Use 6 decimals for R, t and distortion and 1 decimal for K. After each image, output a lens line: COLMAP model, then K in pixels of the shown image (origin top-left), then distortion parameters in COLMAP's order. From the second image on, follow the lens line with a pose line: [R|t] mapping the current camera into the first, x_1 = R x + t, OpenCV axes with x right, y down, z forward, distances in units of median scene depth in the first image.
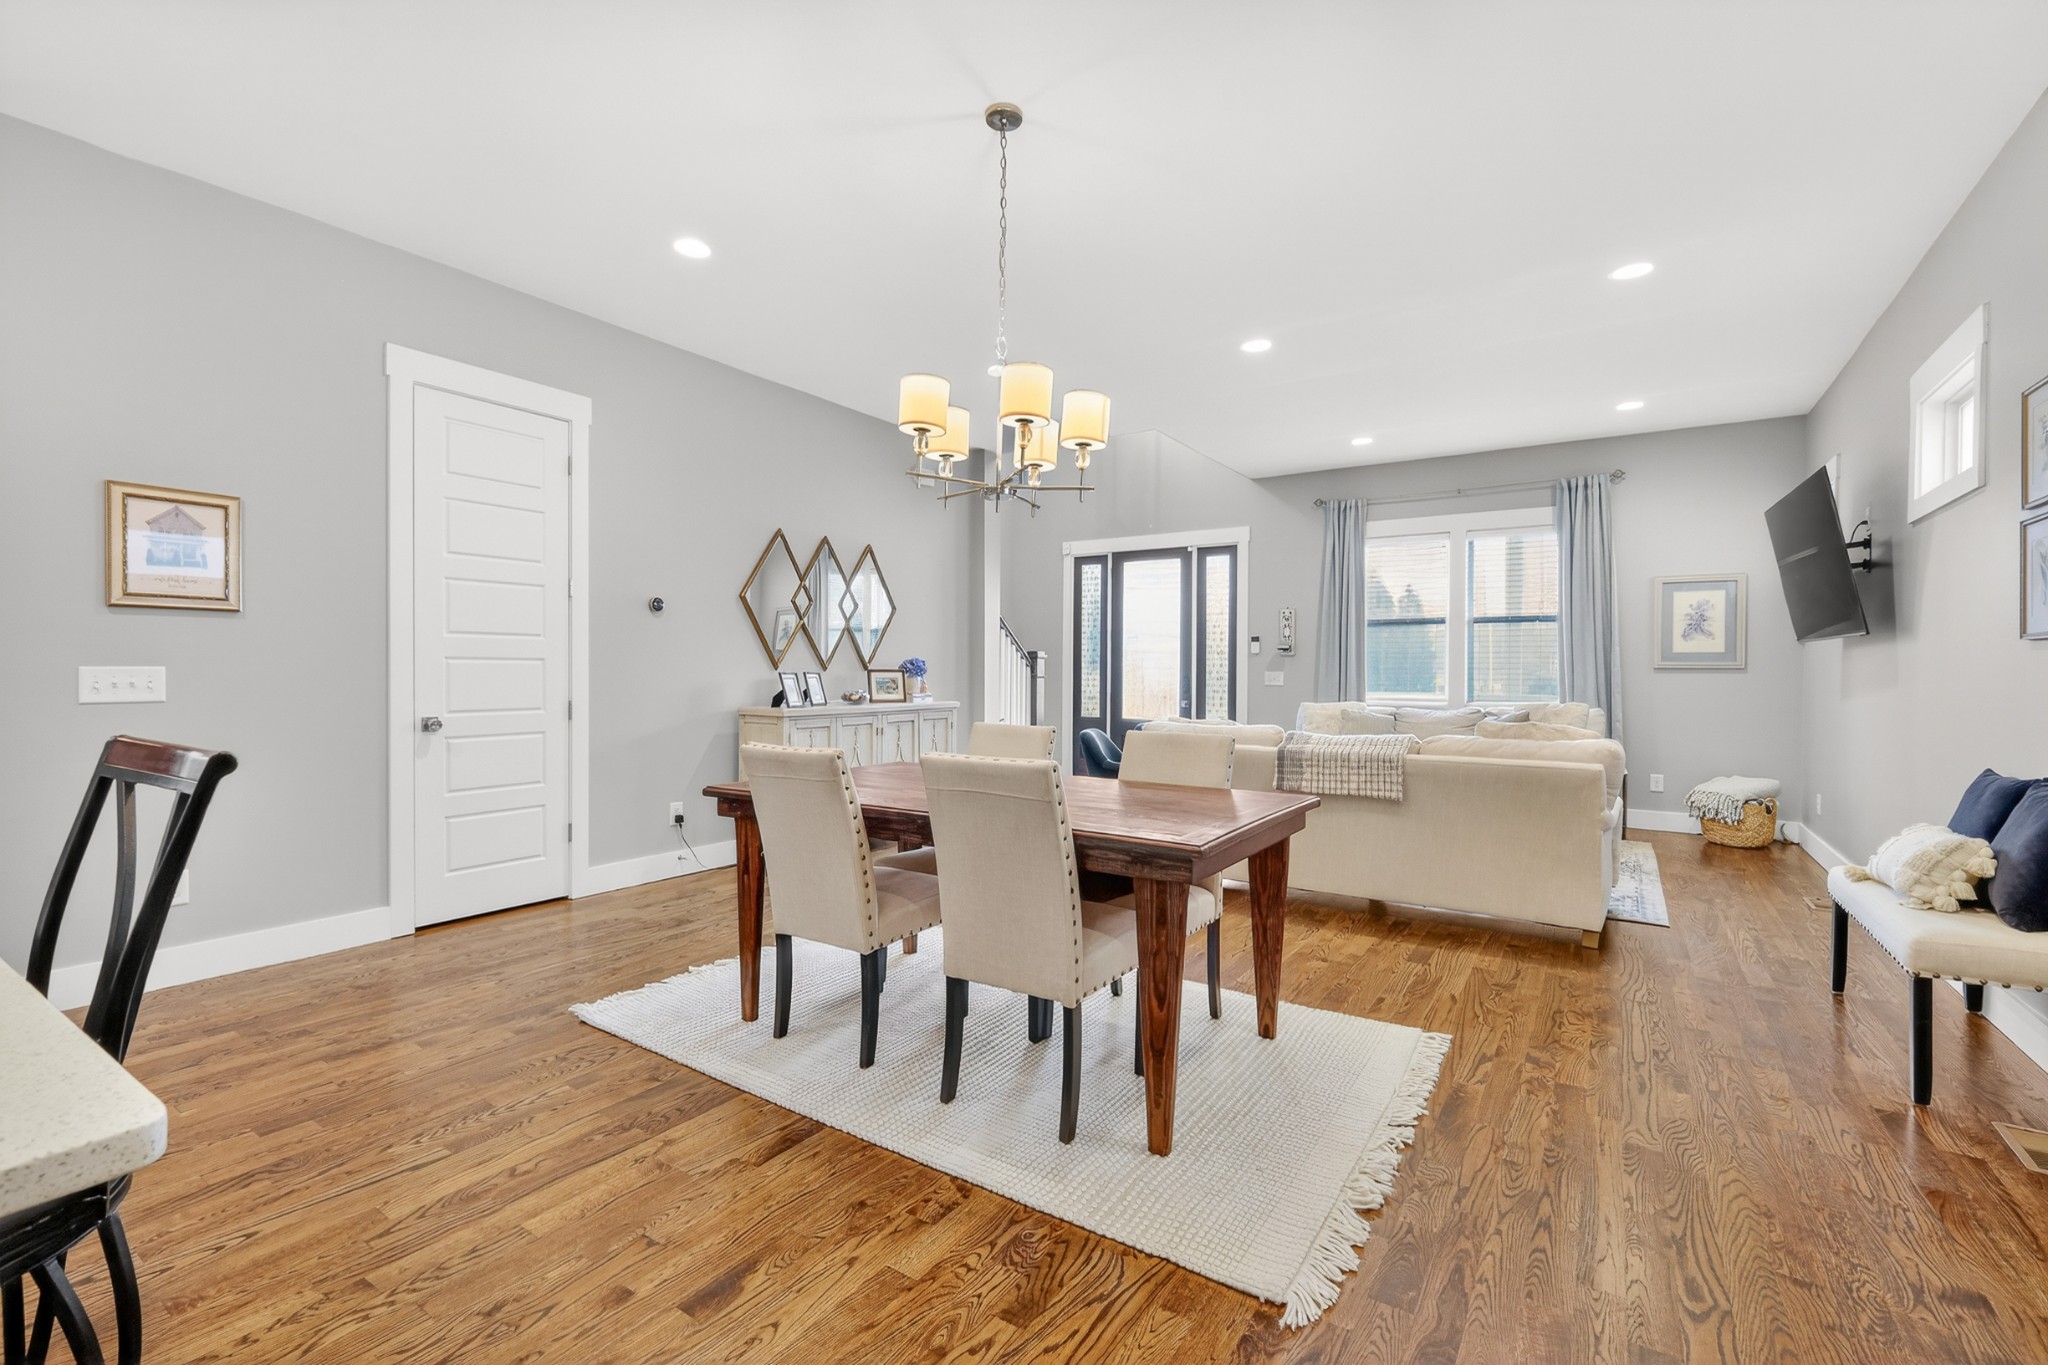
lens RADIAL K [[886.5, 0, 1025.6], [0, 886.5, 677.5], [0, 0, 1]] dist [0.000740, -0.000337]
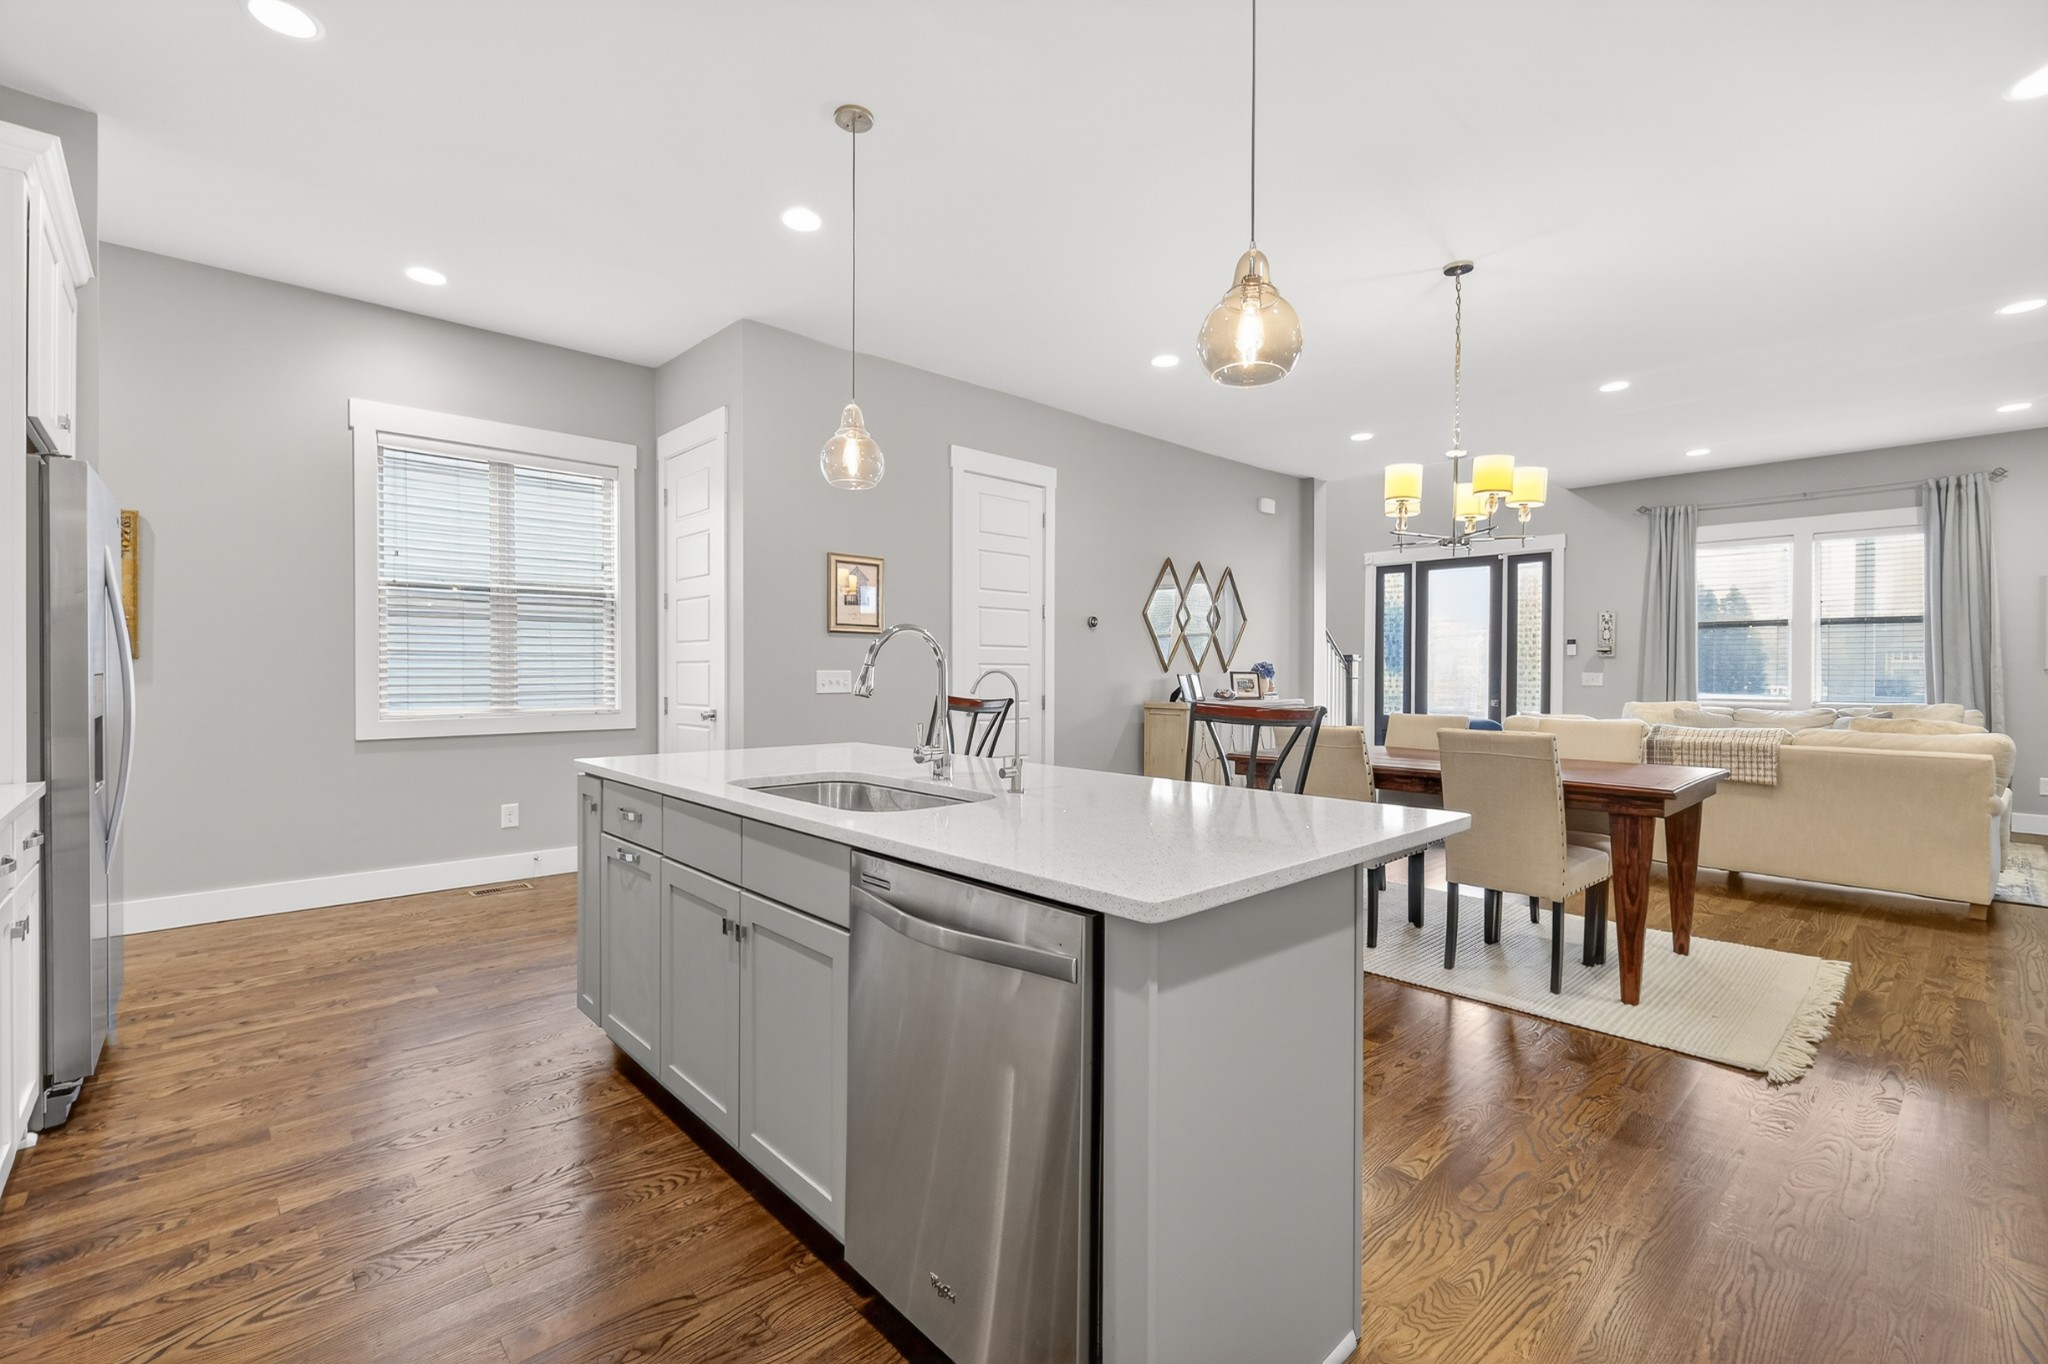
lens RADIAL K [[886.5, 0, 1025.6], [0, 886.5, 677.0], [0, 0, 1]] dist [0.000740, -0.000337]
pose [[0.972489, -0.000022, -0.232949, -0.194648], [-0.000519, 0.999997, -0.002263, 0.001484], [0.232949, 0.002322, 0.972486, -0.264825]]
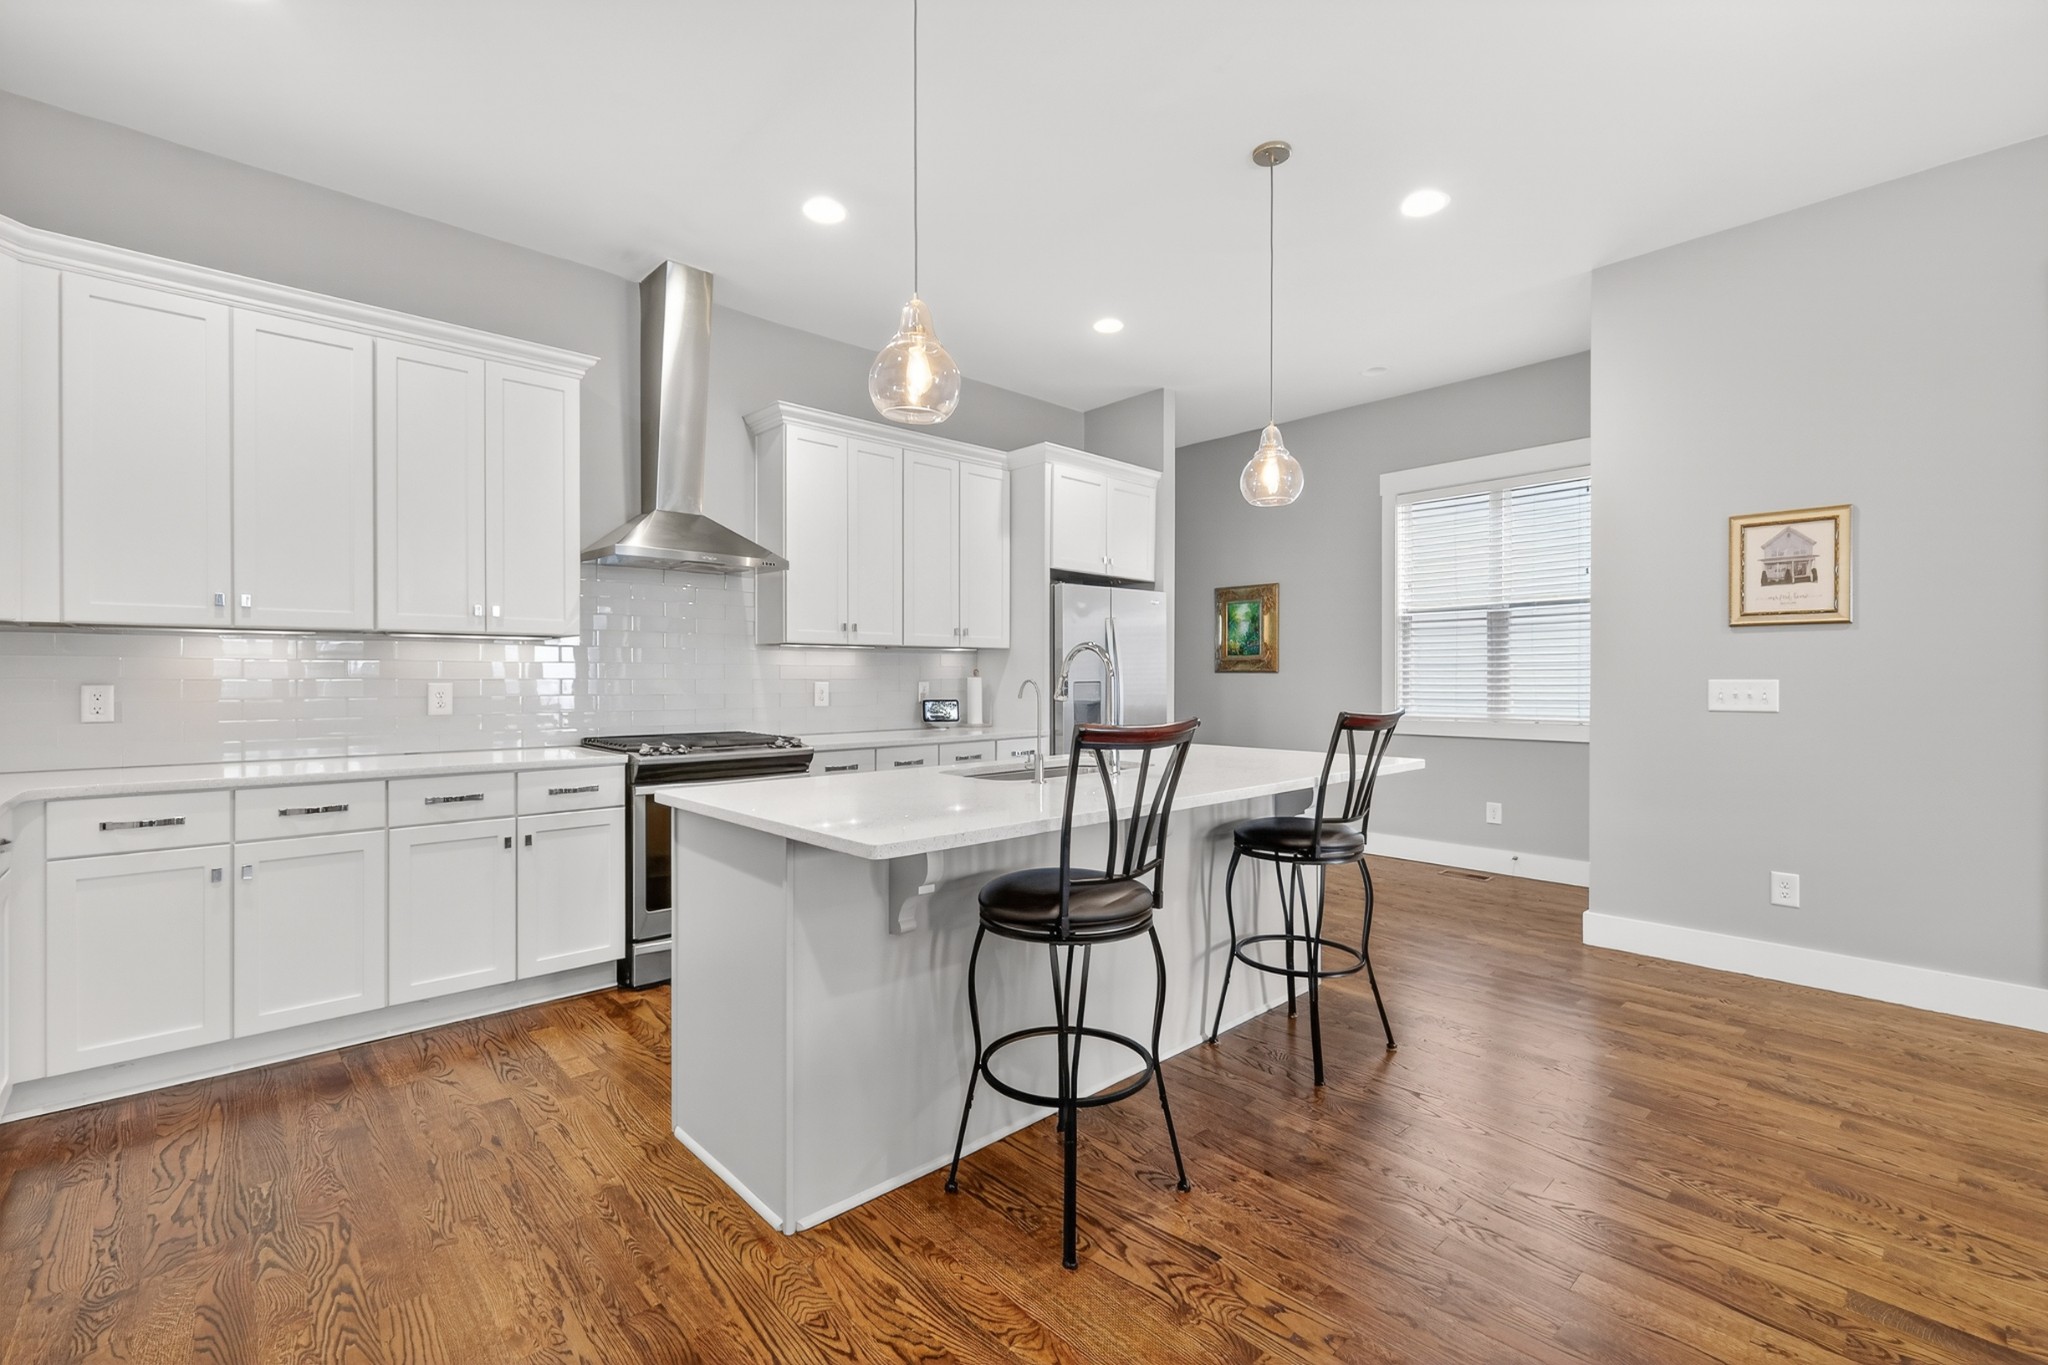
lens RADIAL K [[890.6, 0, 1032.2], [0, 890.6, 681.5], [0, 0, 1]] dist [0.001212, -0.000225]
pose [[-0.231295, -0.001293, -0.972883, 0.173191], [-0.009925, 0.999950, 0.001031, -0.001080], [0.972833, 0.009894, -0.231296, 0.231330]]
